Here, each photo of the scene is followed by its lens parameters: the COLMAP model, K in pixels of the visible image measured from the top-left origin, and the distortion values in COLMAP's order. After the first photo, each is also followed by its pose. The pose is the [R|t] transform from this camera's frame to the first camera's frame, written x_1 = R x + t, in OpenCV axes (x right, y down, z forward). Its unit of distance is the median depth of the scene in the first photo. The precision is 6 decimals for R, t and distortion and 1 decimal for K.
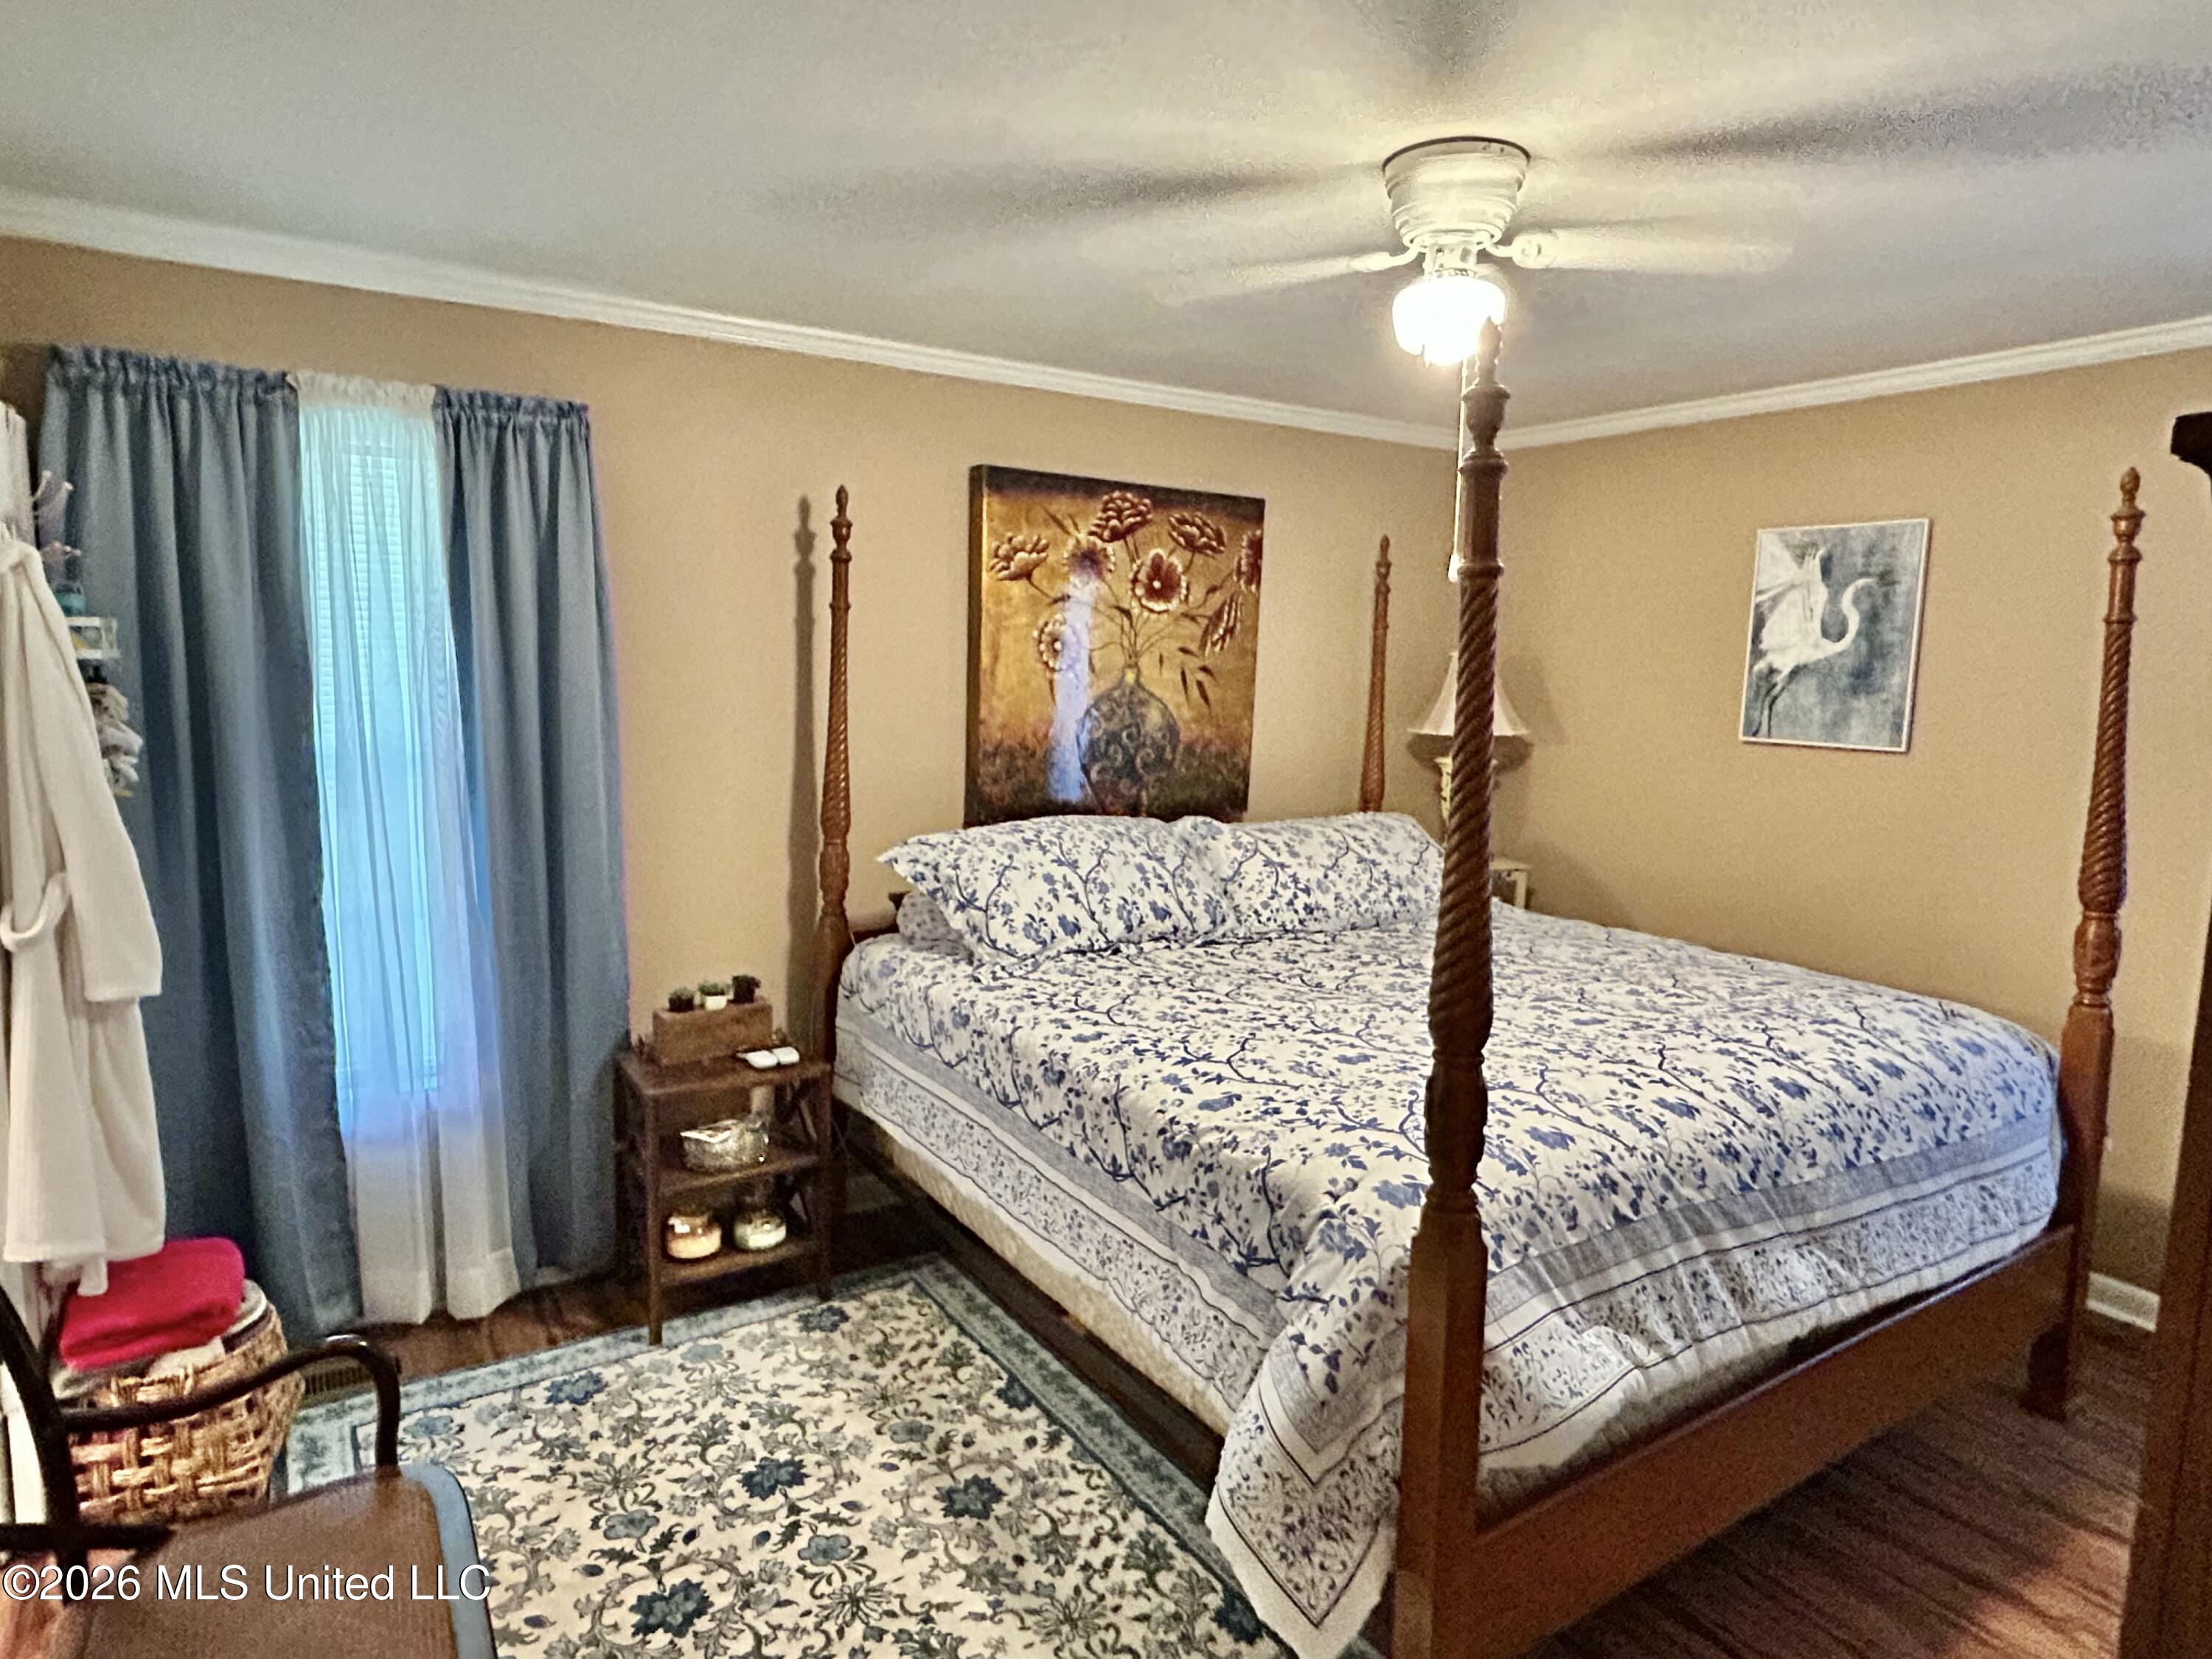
lens RADIAL K [[1304.7, 0, 1122.8], [0, 1304.7, 827.4], [0, 0, 1]] dist [-0.002465, -0.000422]
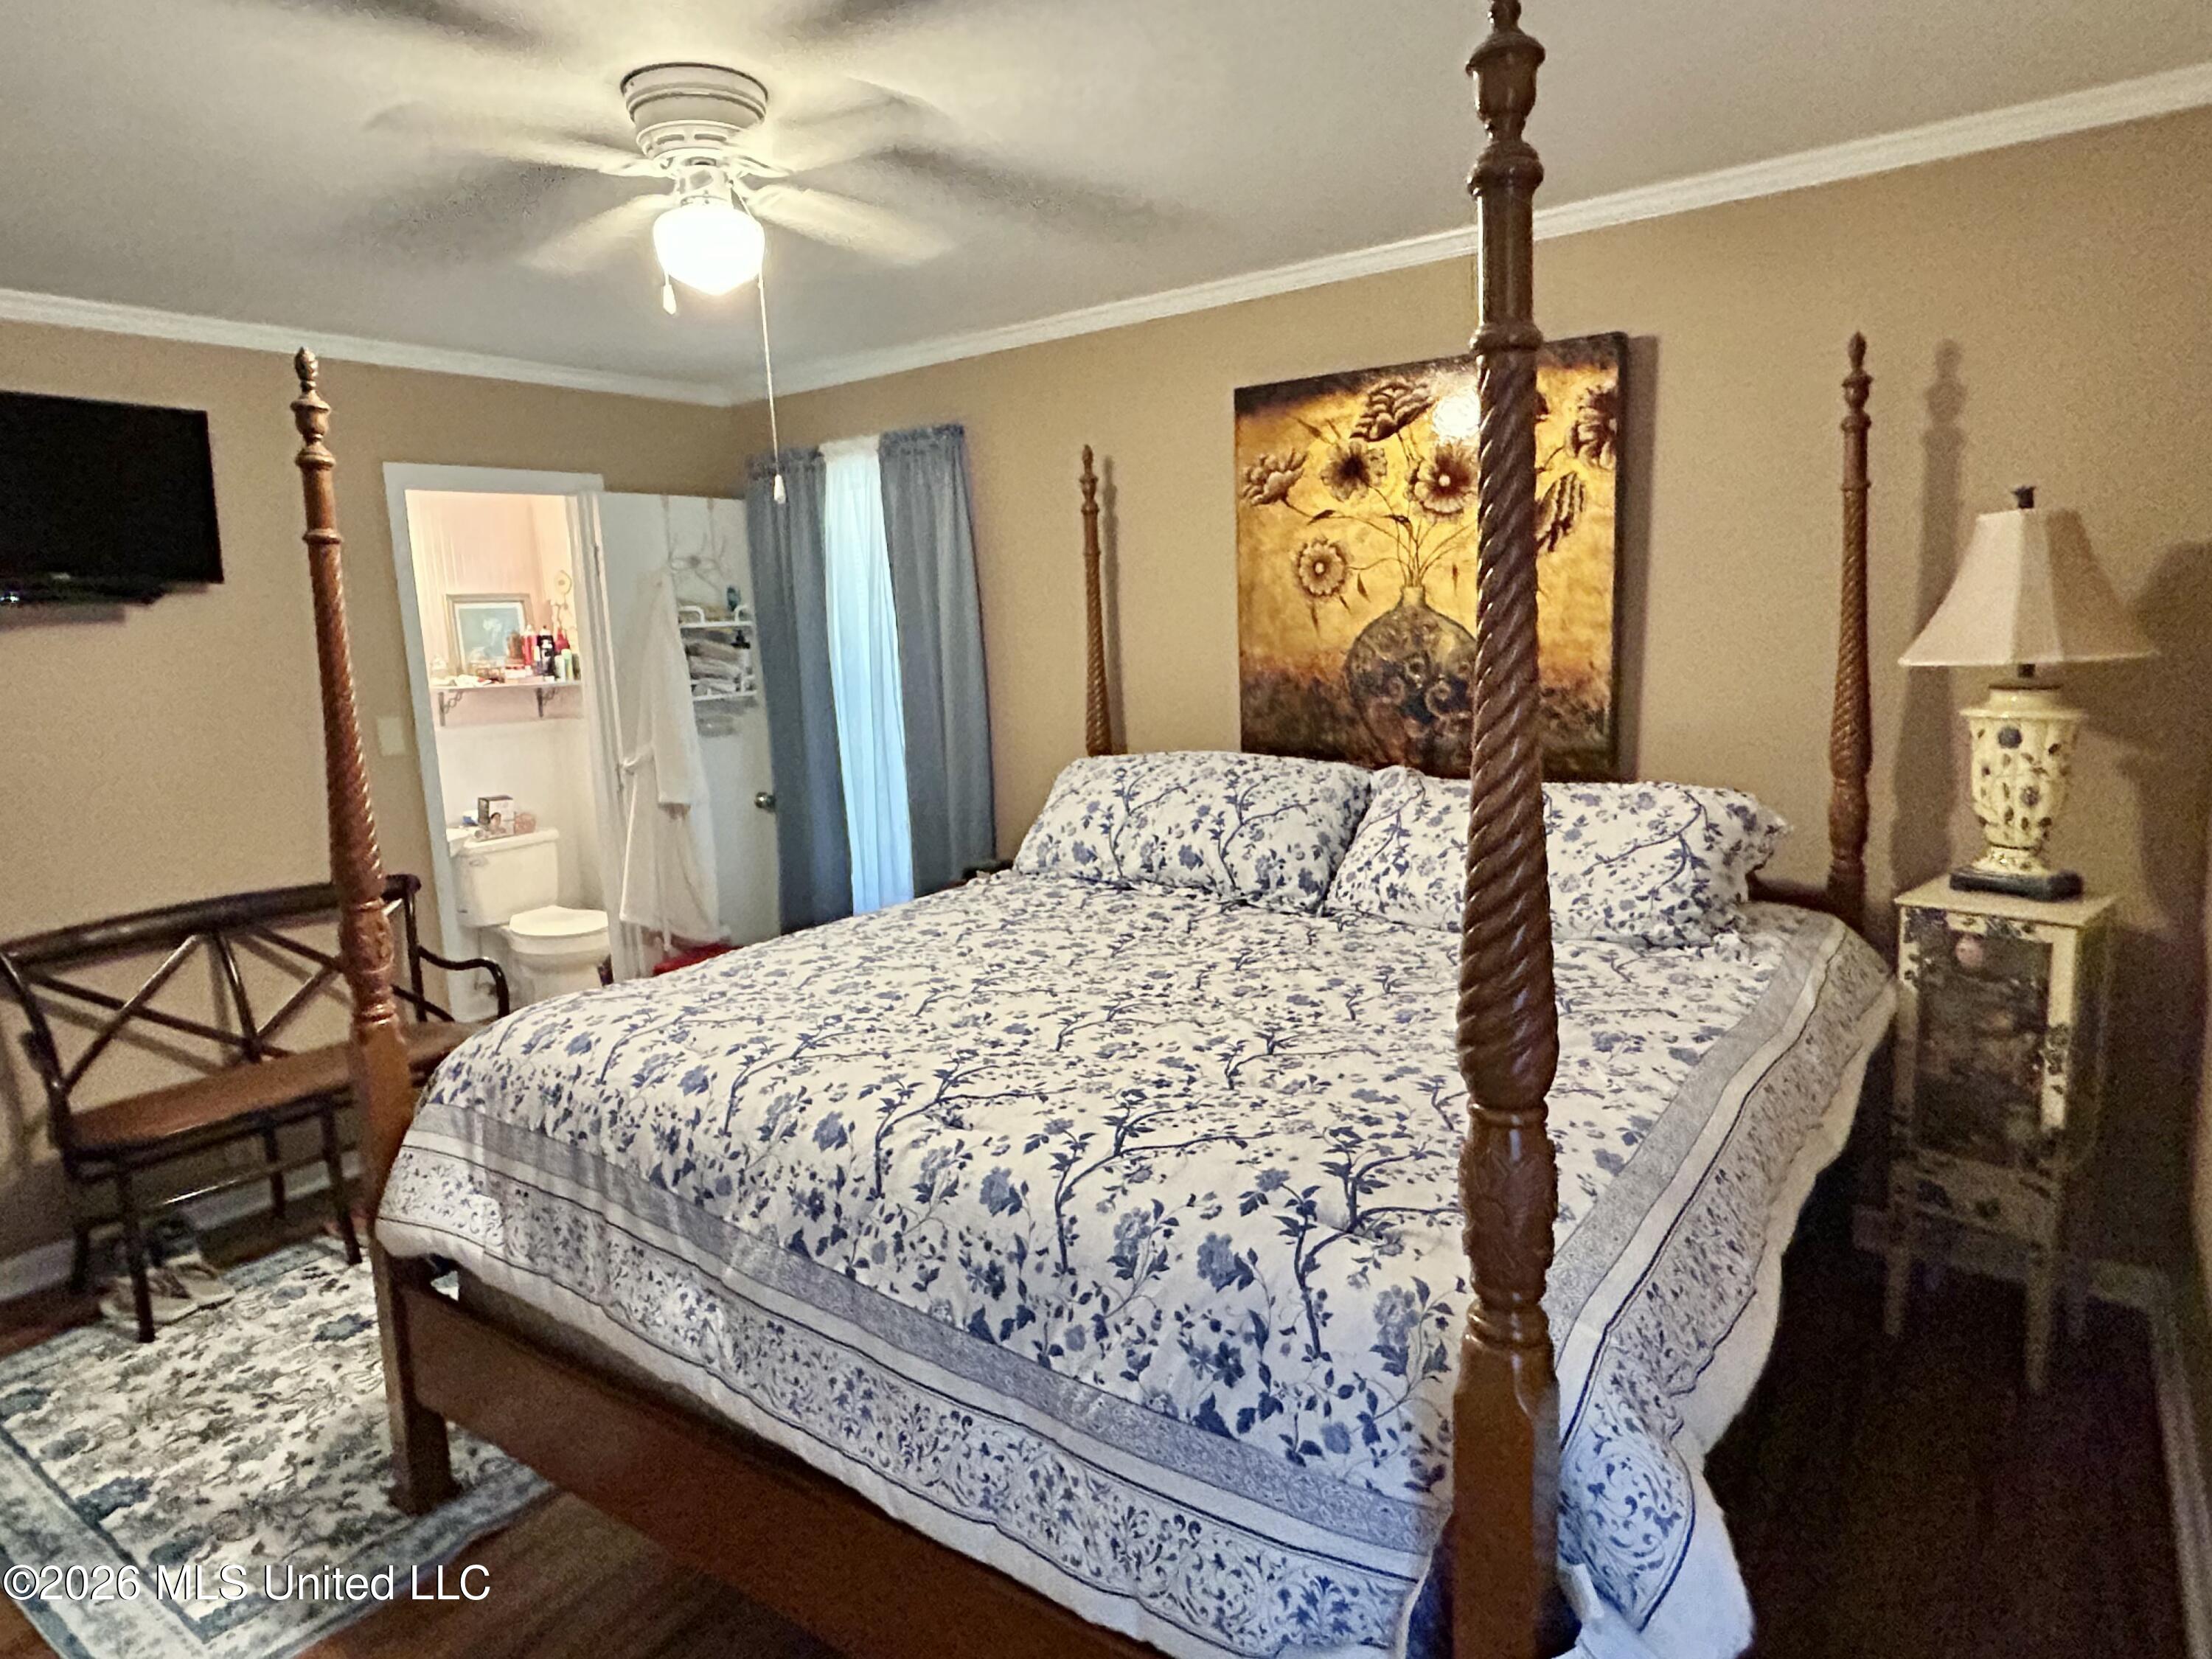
lens RADIAL K [[1304.7, 0, 1120.6], [0, 1304.7, 829.3], [0, 0, 1]] dist [-0.002465, -0.000422]
pose [[0.354335, 0.116380, -0.927848, 0.774267], [-0.062866, 0.992945, 0.100538, -0.040684], [0.933003, 0.022706, 0.359151, 0.549322]]
